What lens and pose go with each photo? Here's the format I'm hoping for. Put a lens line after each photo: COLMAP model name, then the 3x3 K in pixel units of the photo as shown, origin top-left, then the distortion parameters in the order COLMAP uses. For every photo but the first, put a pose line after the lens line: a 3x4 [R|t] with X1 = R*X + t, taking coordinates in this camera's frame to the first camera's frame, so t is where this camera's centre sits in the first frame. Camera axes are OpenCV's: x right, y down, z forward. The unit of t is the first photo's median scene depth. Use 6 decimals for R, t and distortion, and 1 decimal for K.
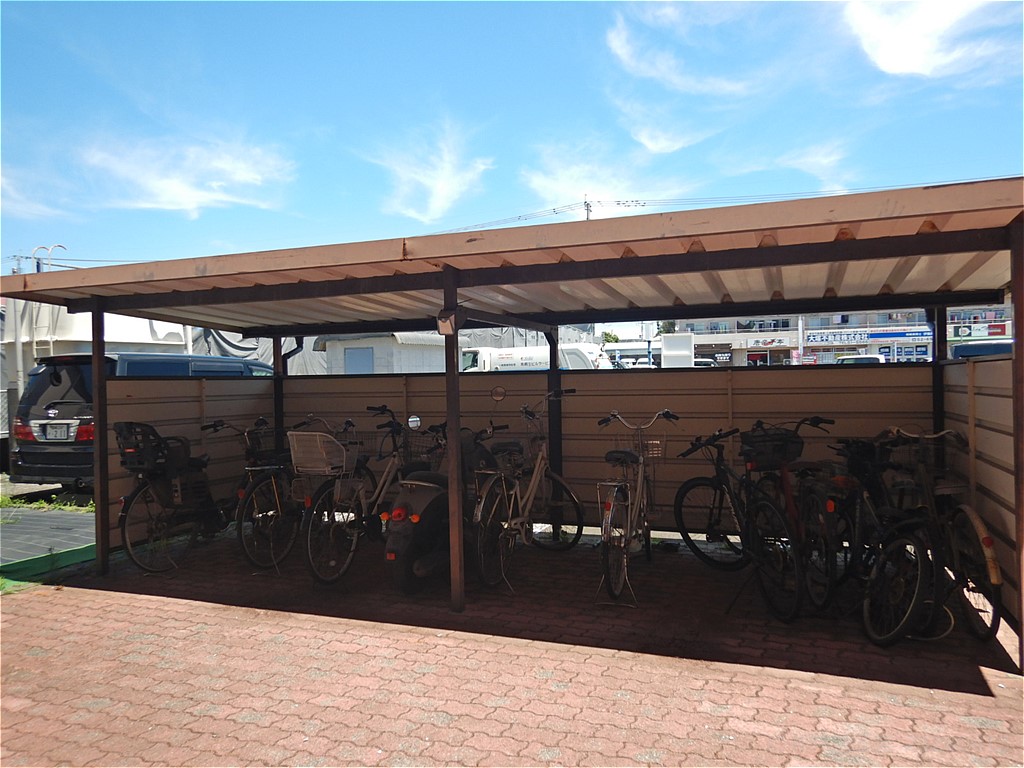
lens RADIAL K [[729.5, 0, 515.3], [0, 729.5, 386.8], [0, 0, 1]] dist [0.006073, 0.000609]
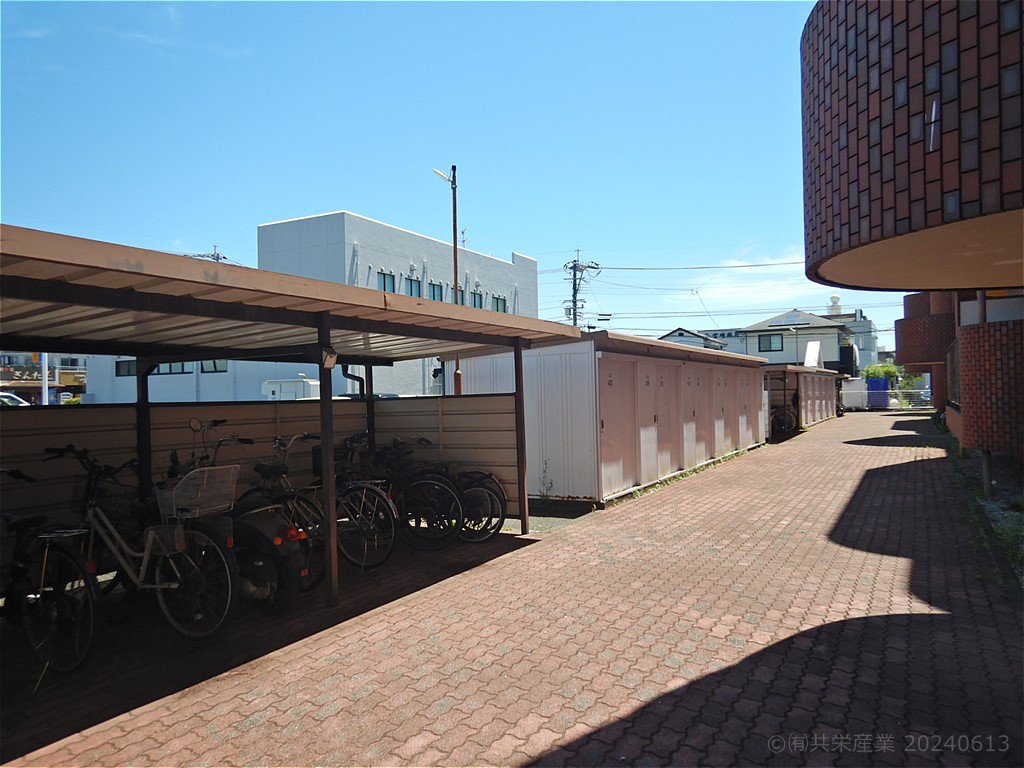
lens RADIAL K [[729.5, 0, 513.0], [0, 729.5, 384.0], [0, 0, 1]] dist [0.006073, 0.000609]
pose [[0.137761, 0.032669, 0.989927, -1.307691], [0.041440, 0.998391, -0.038716, 0.014207], [-0.989598, 0.046356, 0.136185, 0.597254]]
